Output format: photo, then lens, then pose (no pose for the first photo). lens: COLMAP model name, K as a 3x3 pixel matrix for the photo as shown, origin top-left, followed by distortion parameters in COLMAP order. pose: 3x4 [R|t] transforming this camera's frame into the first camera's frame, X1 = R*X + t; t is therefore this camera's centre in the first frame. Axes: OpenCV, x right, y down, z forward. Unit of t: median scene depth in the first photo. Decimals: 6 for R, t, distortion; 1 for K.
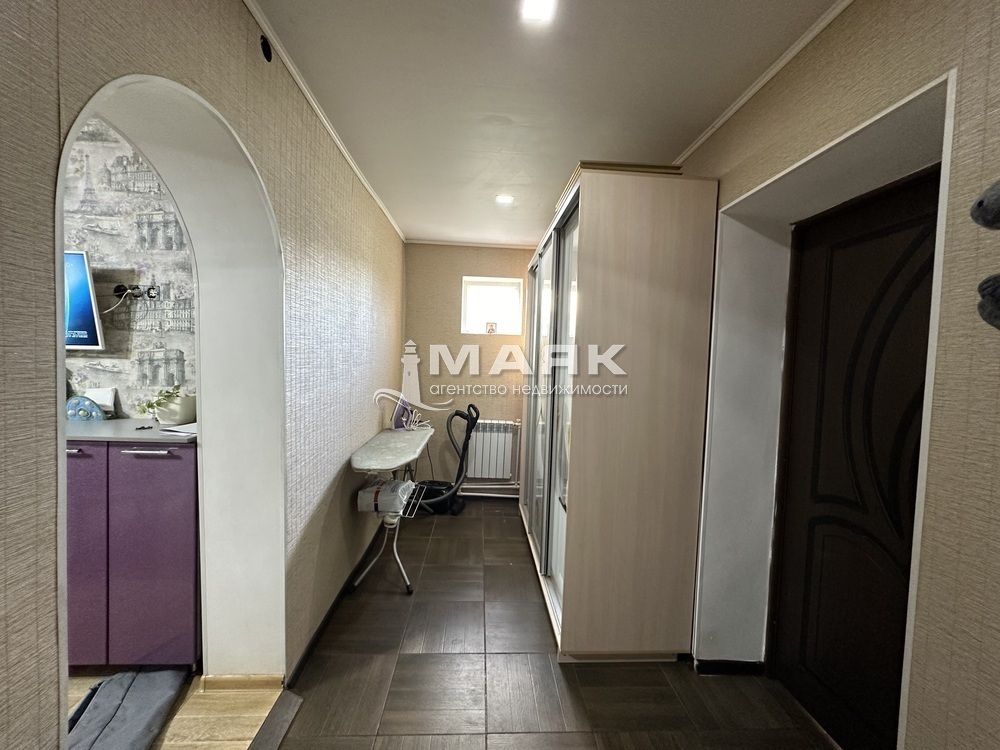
lens RADIAL K [[398.2, 0, 500.0], [0, 398.2, 375.0], [0, 0, 1]] dist [-0.002040, 0.000481]
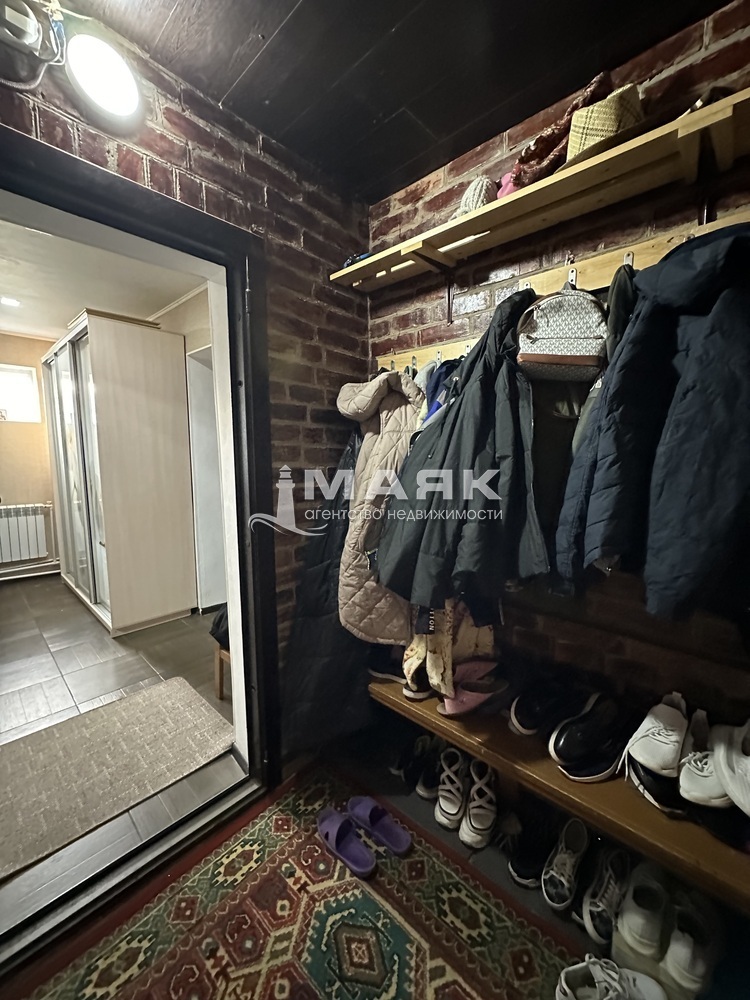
lens RADIAL K [[398.2, 0, 382.0], [0, 398.2, 499.6], [0, 0, 1]] dist [-0.002040, 0.000481]
pose [[0.715230, -0.114831, 0.689391, -0.105164], [0.050719, 0.992337, 0.112673, 0.064425], [-0.697046, -0.045622, 0.715574, -0.819896]]
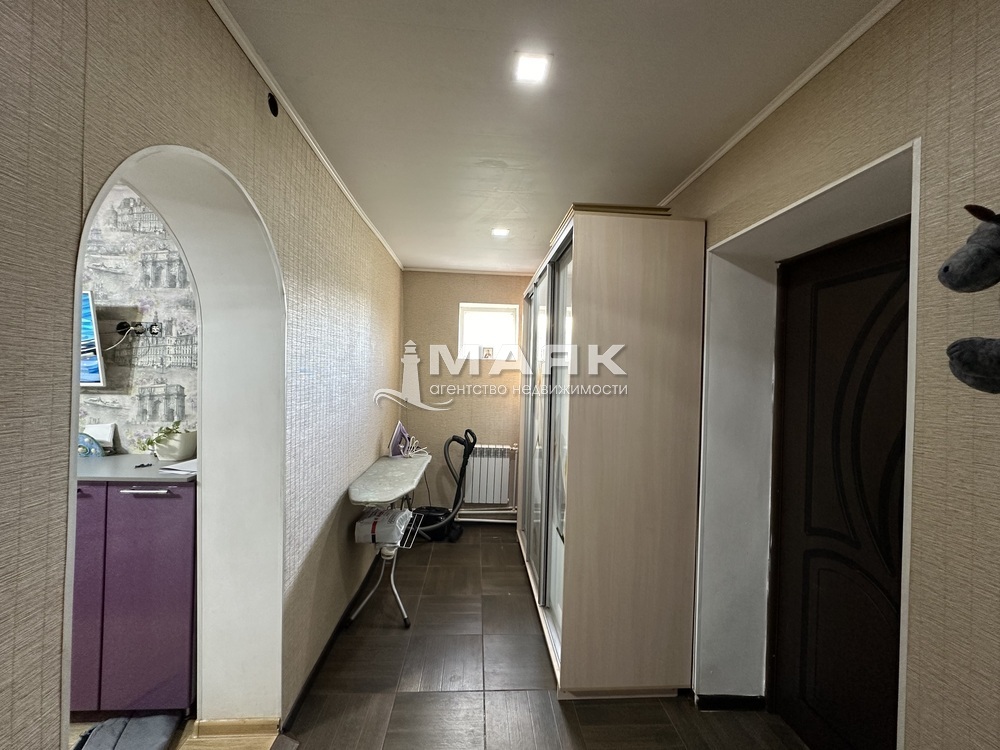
lens RADIAL K [[398.2, 0, 500.0], [0, 398.2, 375.0], [0, 0, 1]] dist [-0.002040, 0.000481]
pose [[0.999939, -0.006037, 0.009295, -0.001920], [0.006410, 0.999154, -0.040629, -0.043729], [-0.009042, 0.040686, 0.999131, -0.018933]]
